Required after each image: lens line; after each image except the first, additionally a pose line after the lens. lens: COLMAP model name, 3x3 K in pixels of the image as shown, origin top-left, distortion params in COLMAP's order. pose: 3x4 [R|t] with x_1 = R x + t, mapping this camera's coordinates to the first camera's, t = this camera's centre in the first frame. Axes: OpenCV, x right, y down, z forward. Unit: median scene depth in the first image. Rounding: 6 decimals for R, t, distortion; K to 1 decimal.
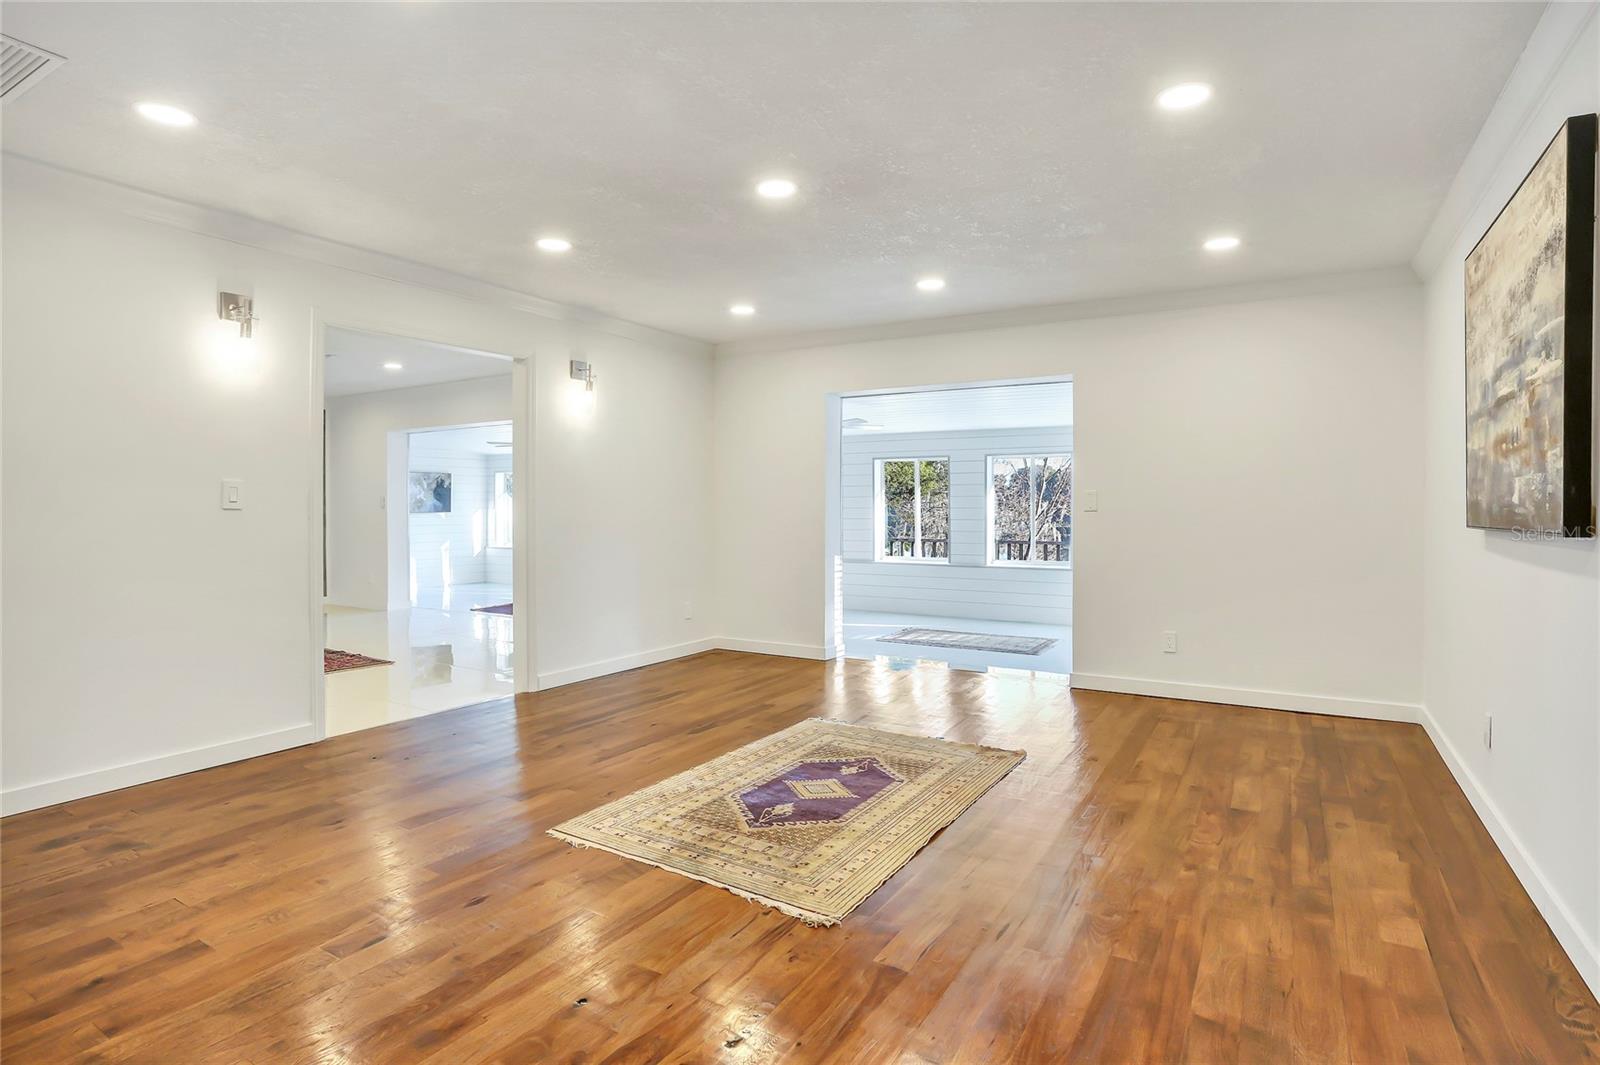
lens RADIAL K [[791.7, 0, 800.0], [0, 791.7, 532.5], [0, 0, 1]] dist [-0.070464, 0.036898]
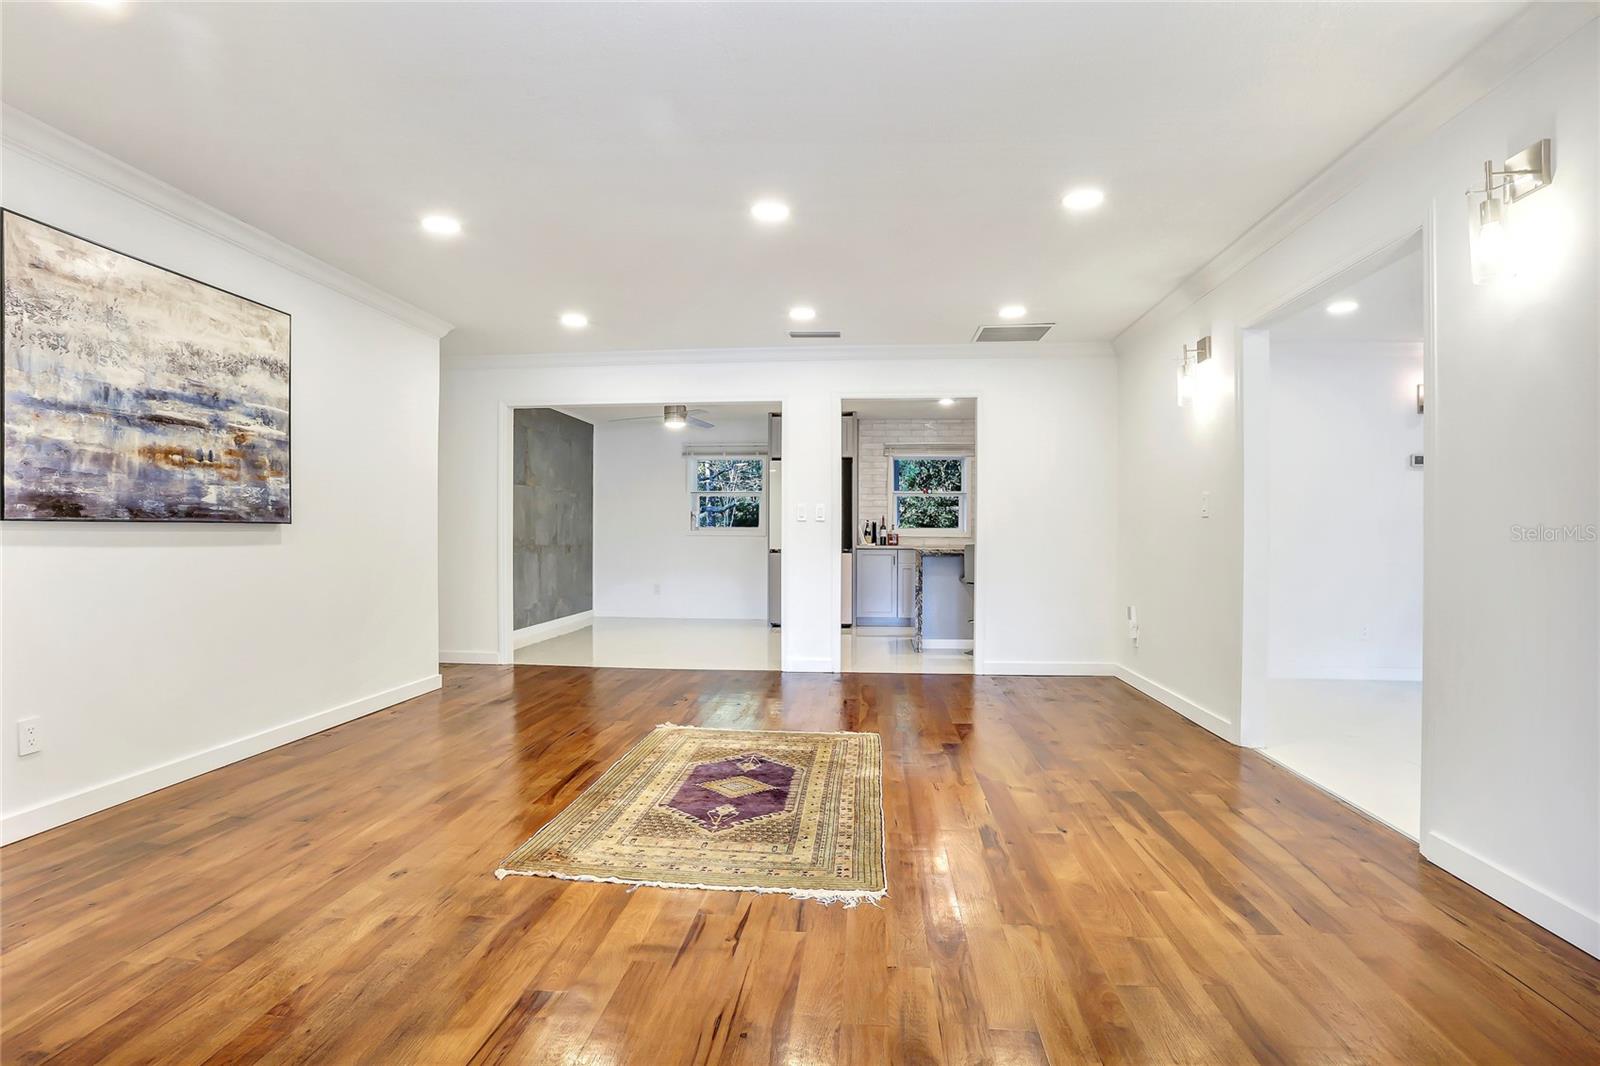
lens RADIAL K [[791.7, 0, 800.0], [0, 791.7, 533.0], [0, 0, 1]] dist [-0.070464, 0.036898]
pose [[-0.896728, -0.003776, -0.442567, 0.373260], [-0.017721, 0.999468, 0.027379, -0.027306], [0.442228, 0.032394, -0.896317, 1.801355]]
